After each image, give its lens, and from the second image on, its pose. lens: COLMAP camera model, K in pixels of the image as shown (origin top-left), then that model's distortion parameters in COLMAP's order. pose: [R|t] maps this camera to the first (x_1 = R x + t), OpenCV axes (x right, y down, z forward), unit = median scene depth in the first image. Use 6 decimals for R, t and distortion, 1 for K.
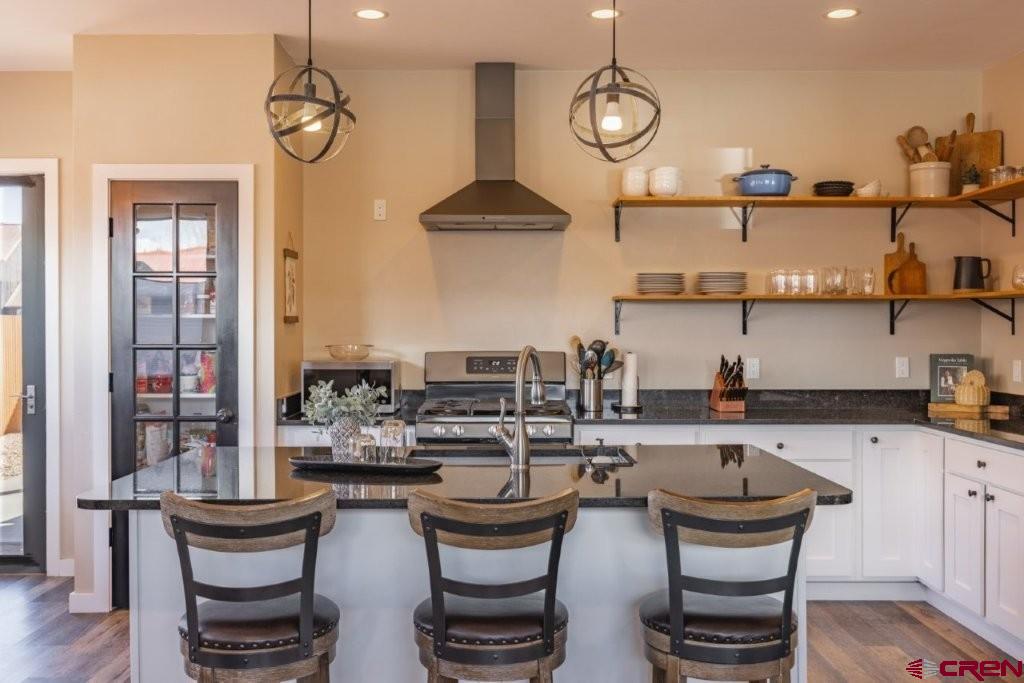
lens RADIAL K [[976.8, 0, 512.0], [0, 976.8, 341.5], [0, 0, 1]] dist [-0.000422, -0.001283]
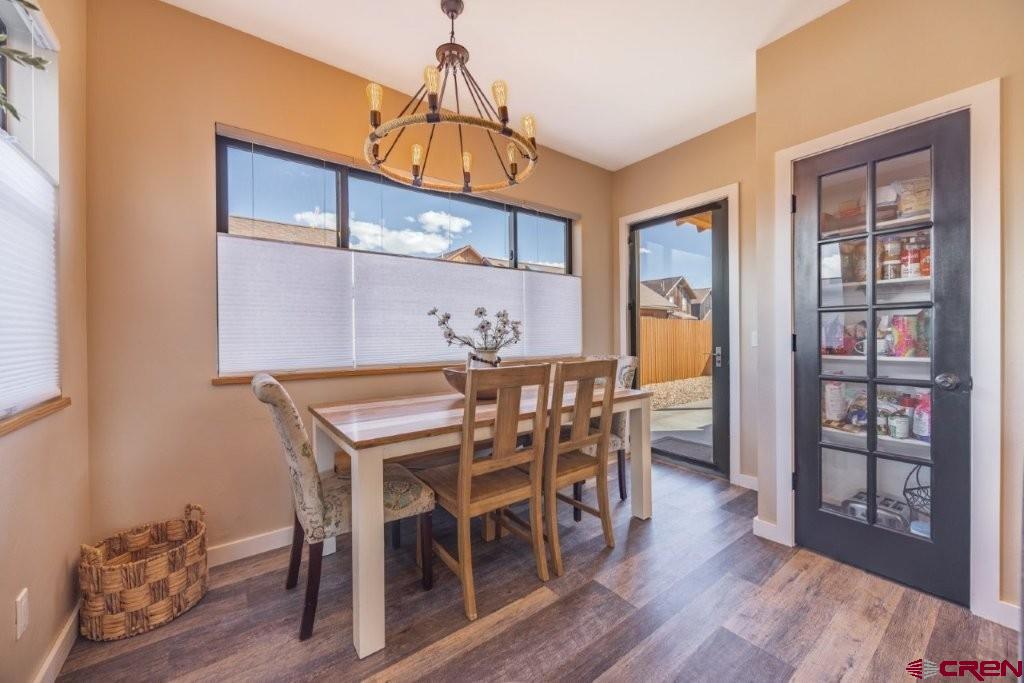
lens RADIAL K [[384.8, 0, 510.6], [0, 384.8, 337.9], [0, 0, 1]] dist [-0.000439, -0.000024]
pose [[0.589570, -0.001505, -0.807716, -0.244714], [0.002007, 0.999998, -0.000398, 0.035432], [0.807715, -0.001387, 0.589571, 0.475534]]
